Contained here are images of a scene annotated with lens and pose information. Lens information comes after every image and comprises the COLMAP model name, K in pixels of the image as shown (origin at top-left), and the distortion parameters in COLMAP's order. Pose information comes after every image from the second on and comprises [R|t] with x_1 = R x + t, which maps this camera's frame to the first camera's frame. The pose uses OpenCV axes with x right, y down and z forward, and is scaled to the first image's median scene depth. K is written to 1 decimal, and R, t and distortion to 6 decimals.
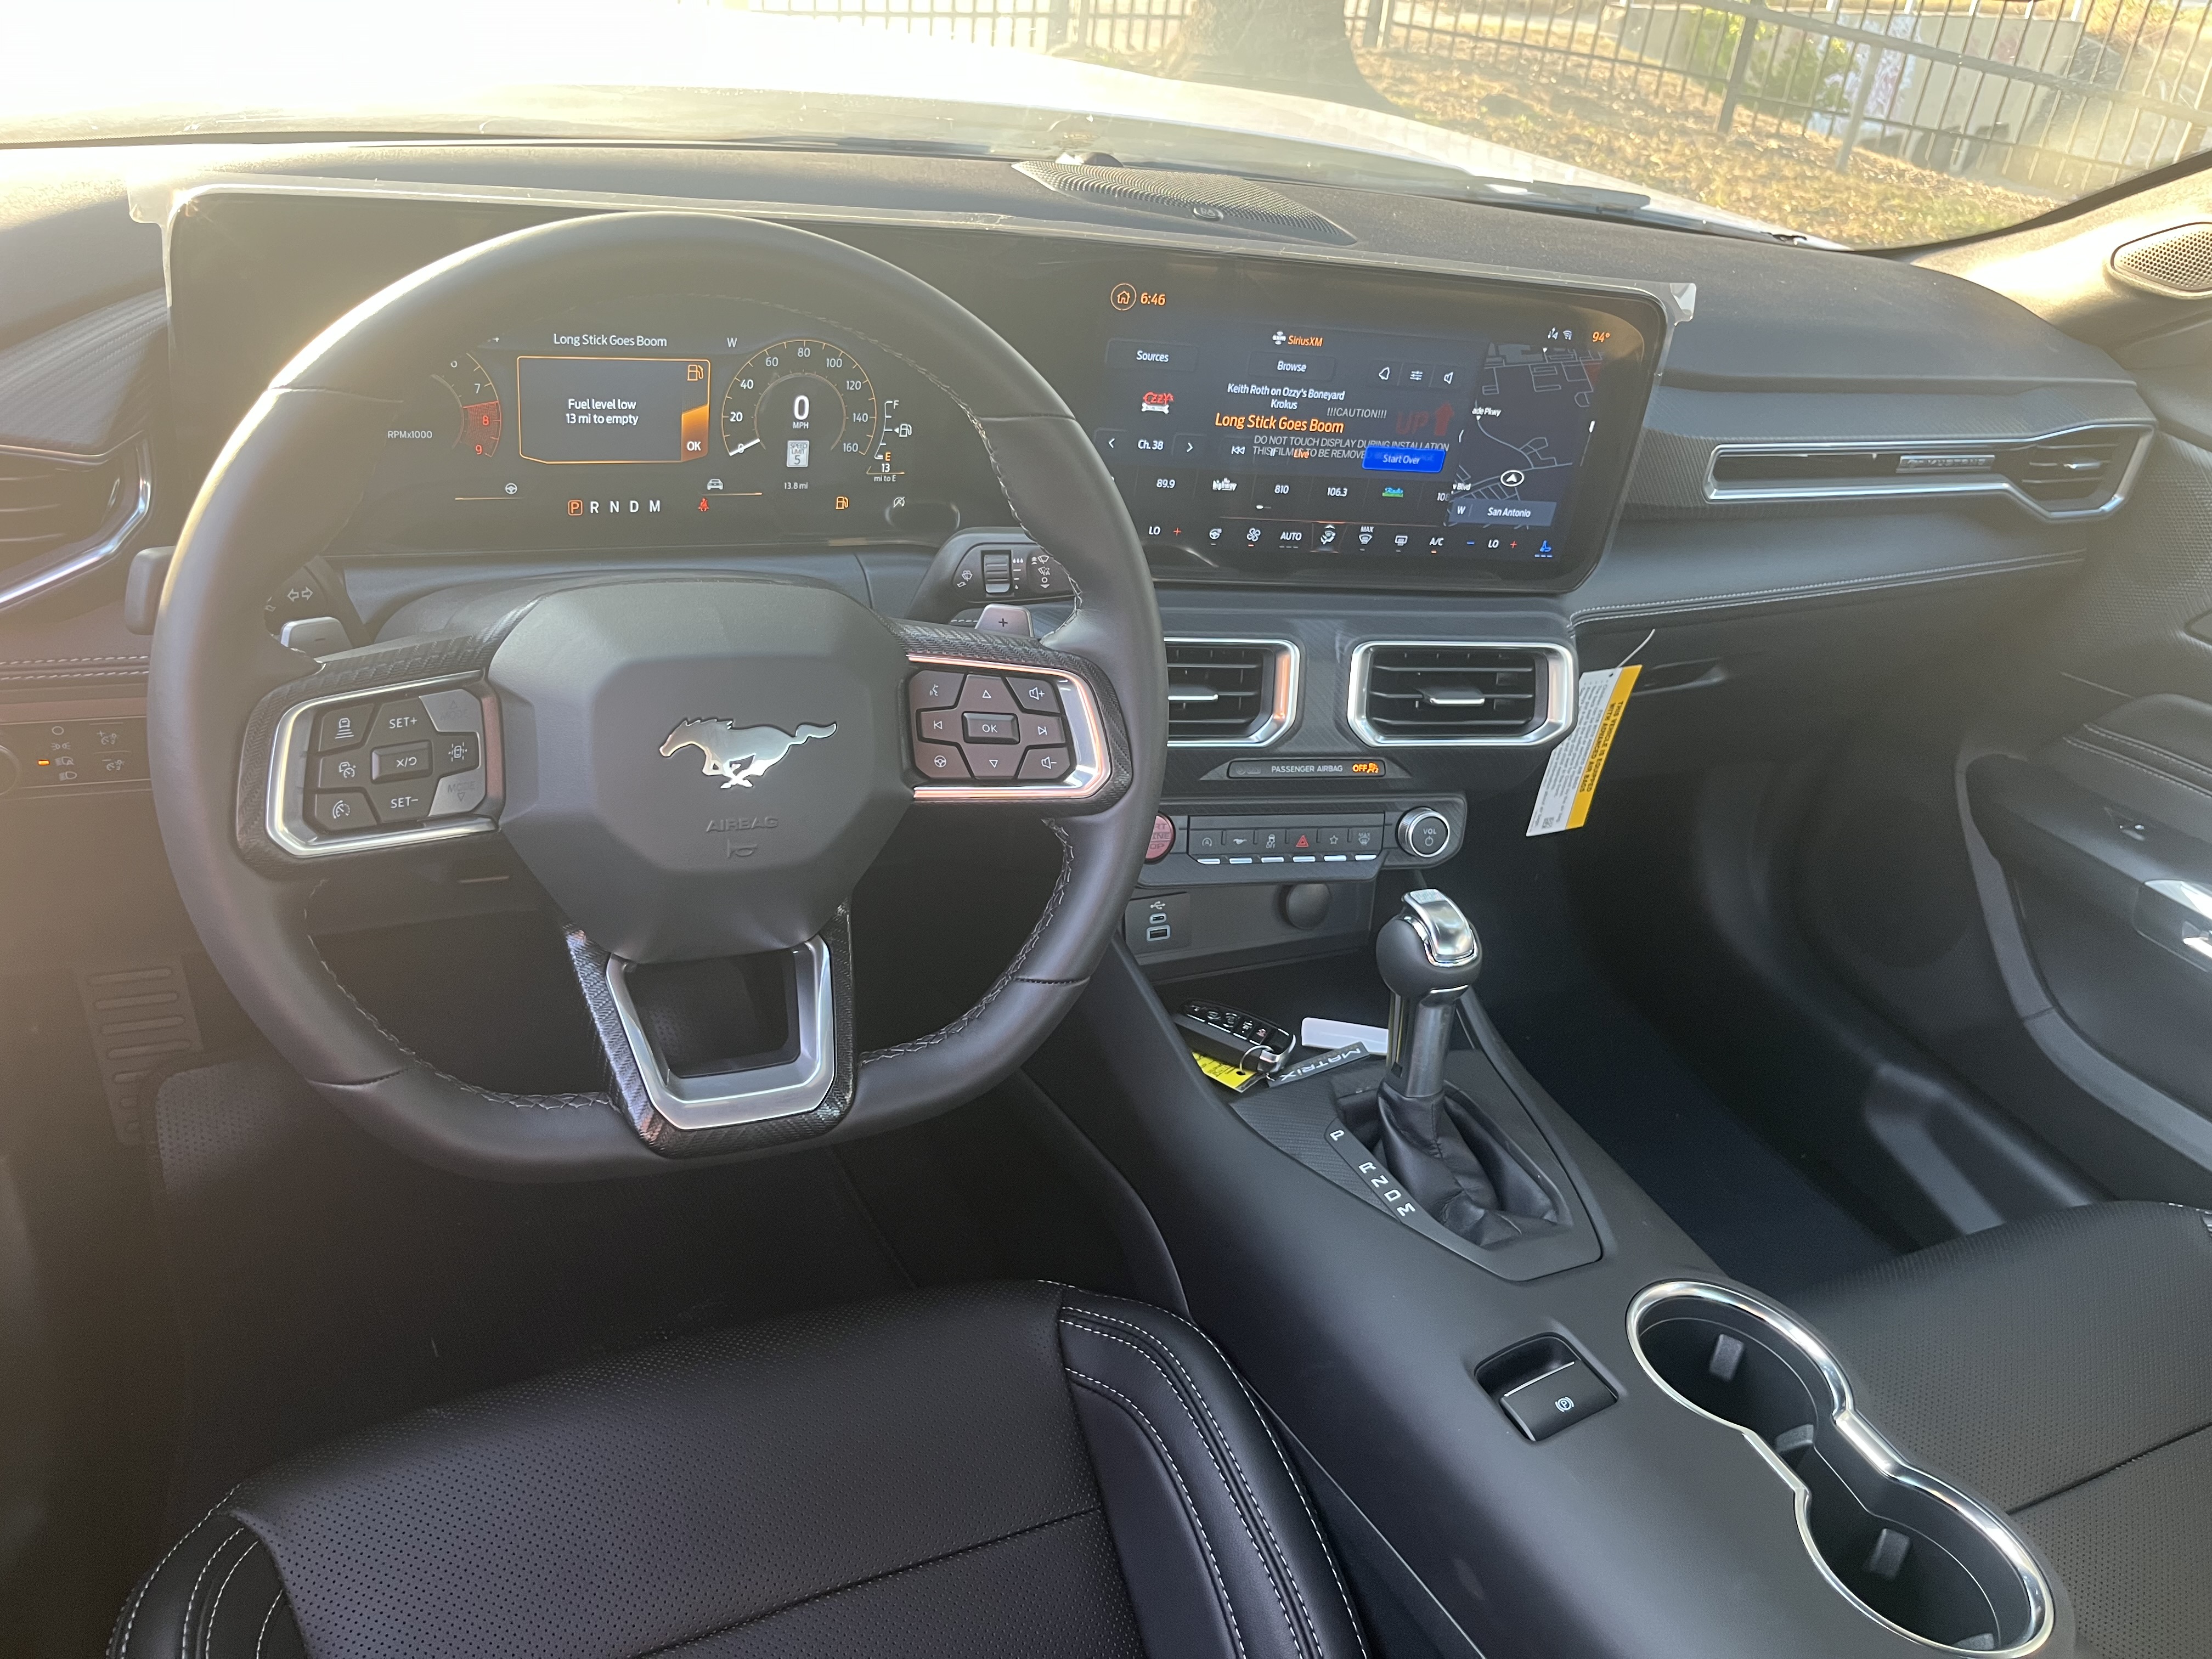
lens RADIAL K [[1731.0, 0, 1119.7], [0, 1731.0, 839.4], [0, 0, 1]] dist [0.069473, -0.141370]
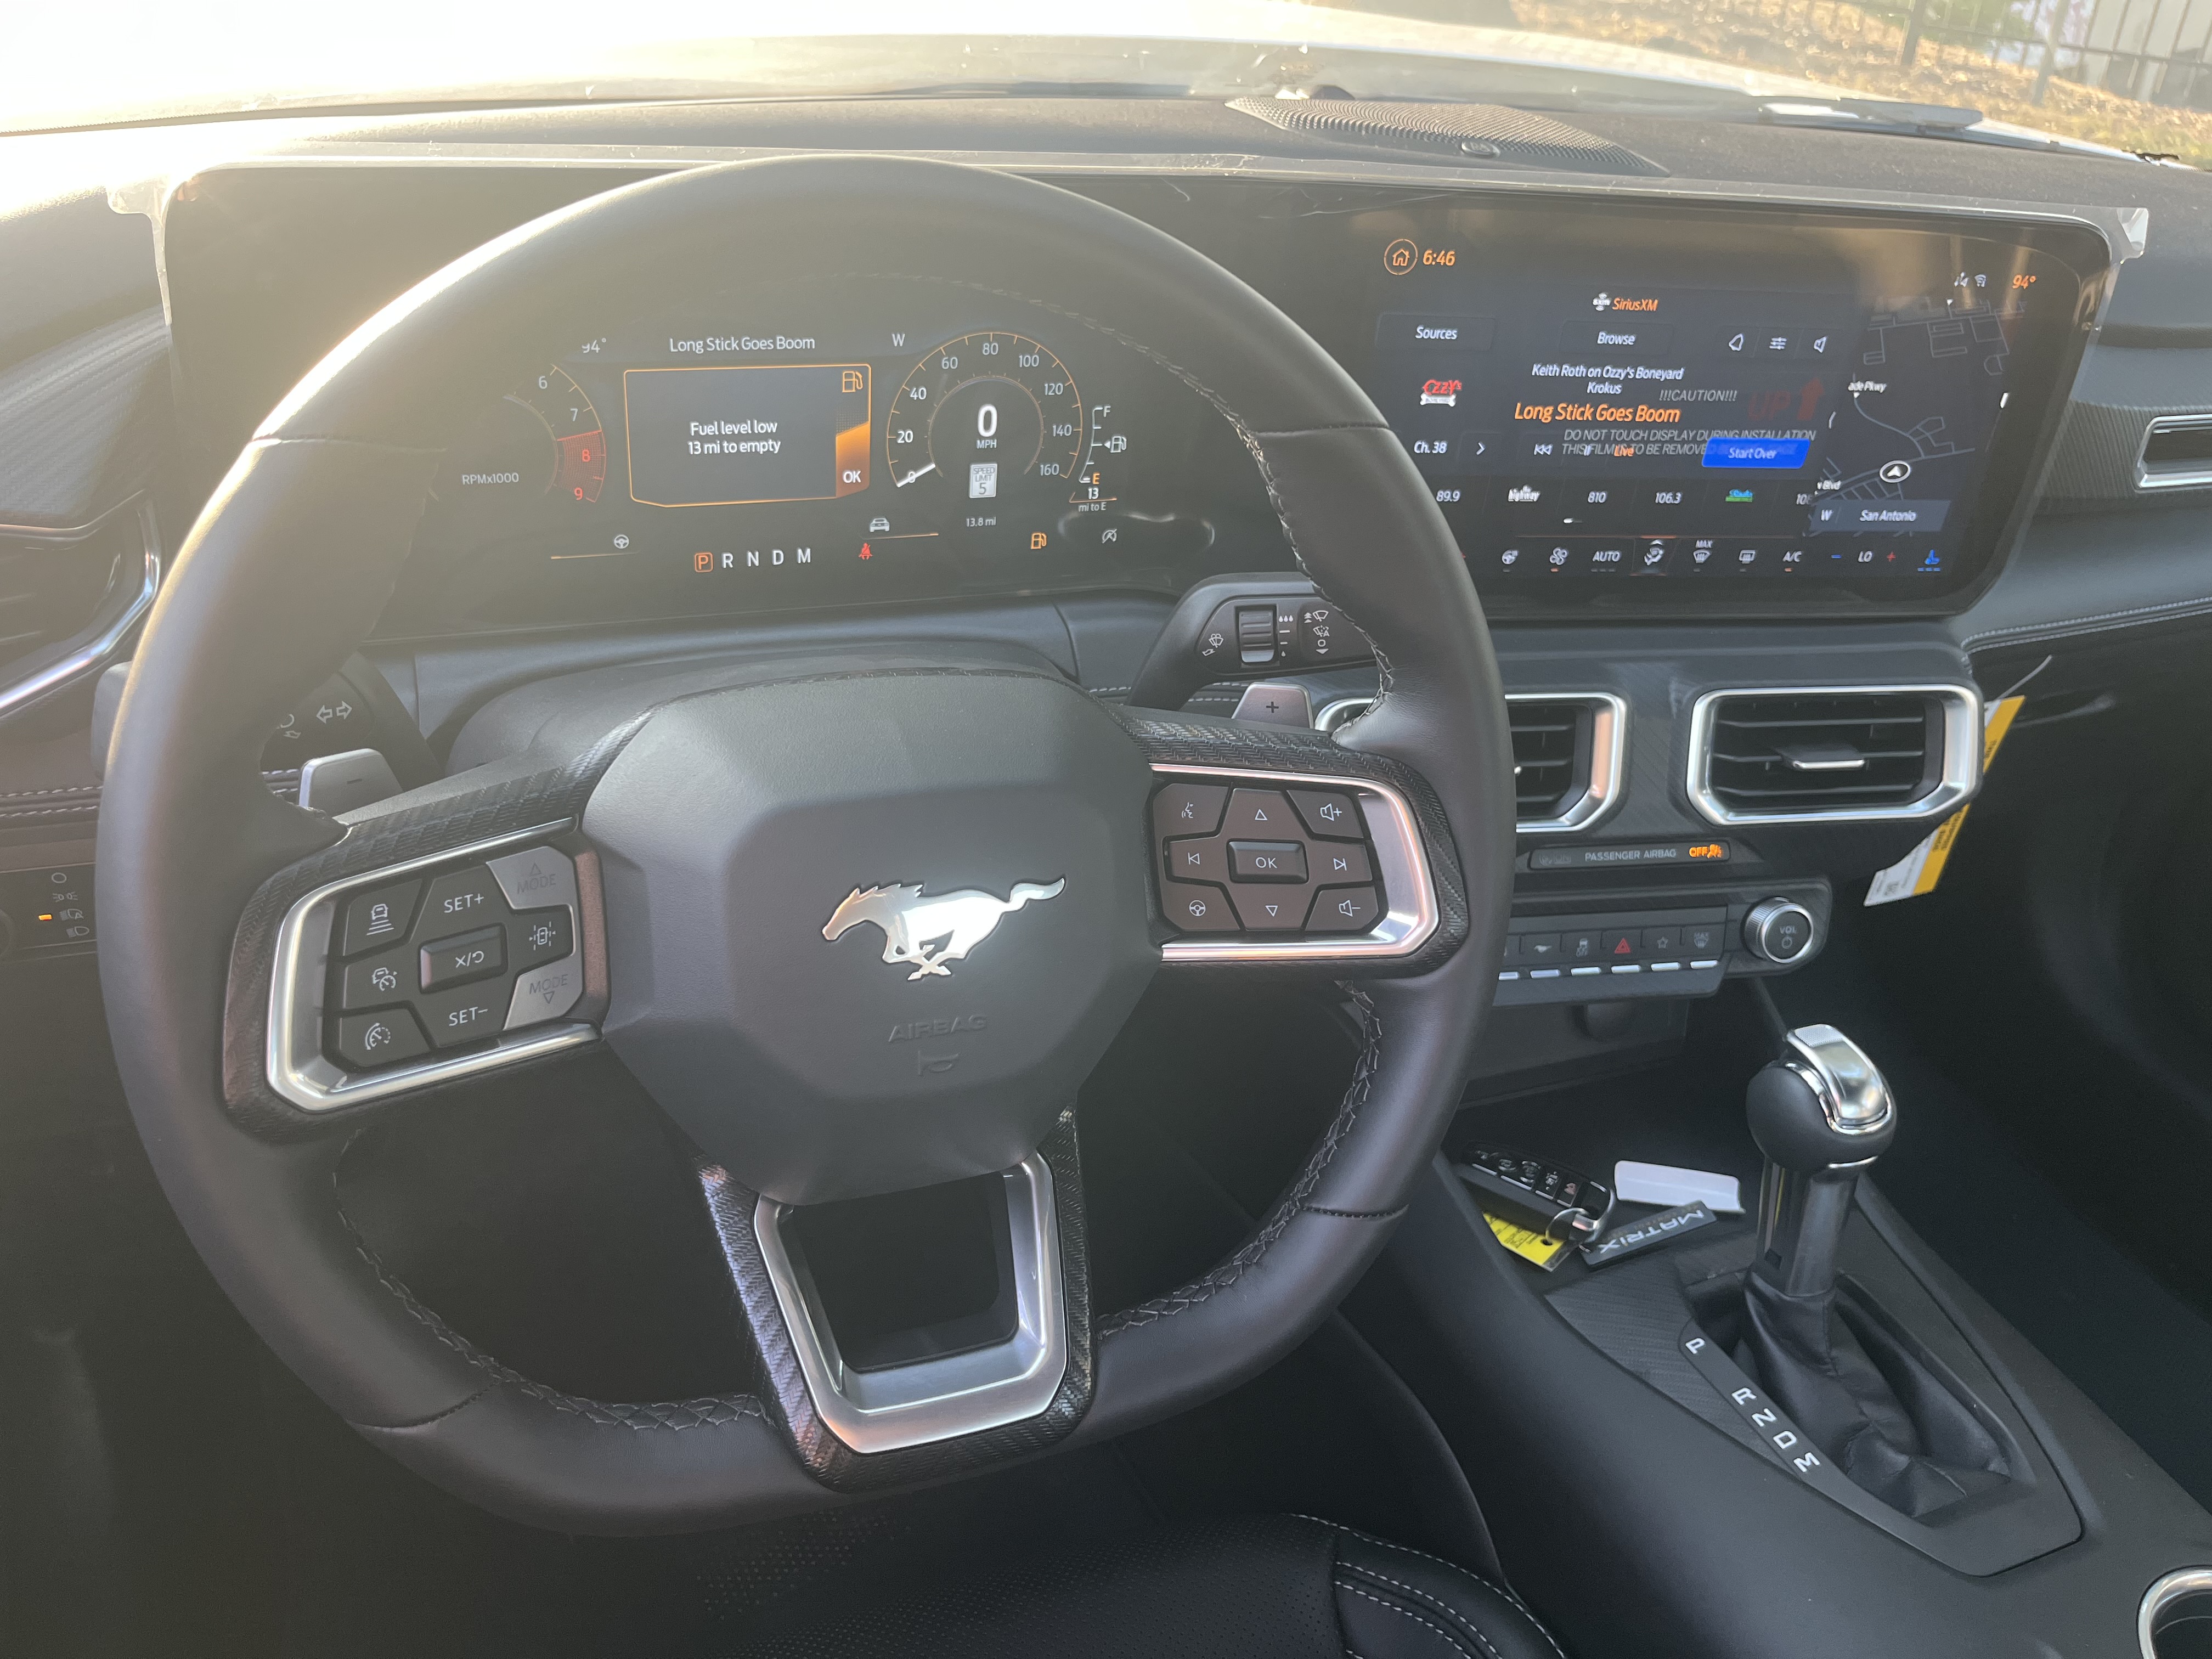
lens RADIAL K [[1731.0, 0, 1119.7], [0, 1731.0, 839.4], [0, 0, 1]] dist [0.069473, -0.141370]
pose [[0.996639, -0.017979, -0.079920, -0.063092], [0.018972, 0.999752, 0.011683, -0.067198], [0.079691, -0.013160, 0.996733, 0.223879]]
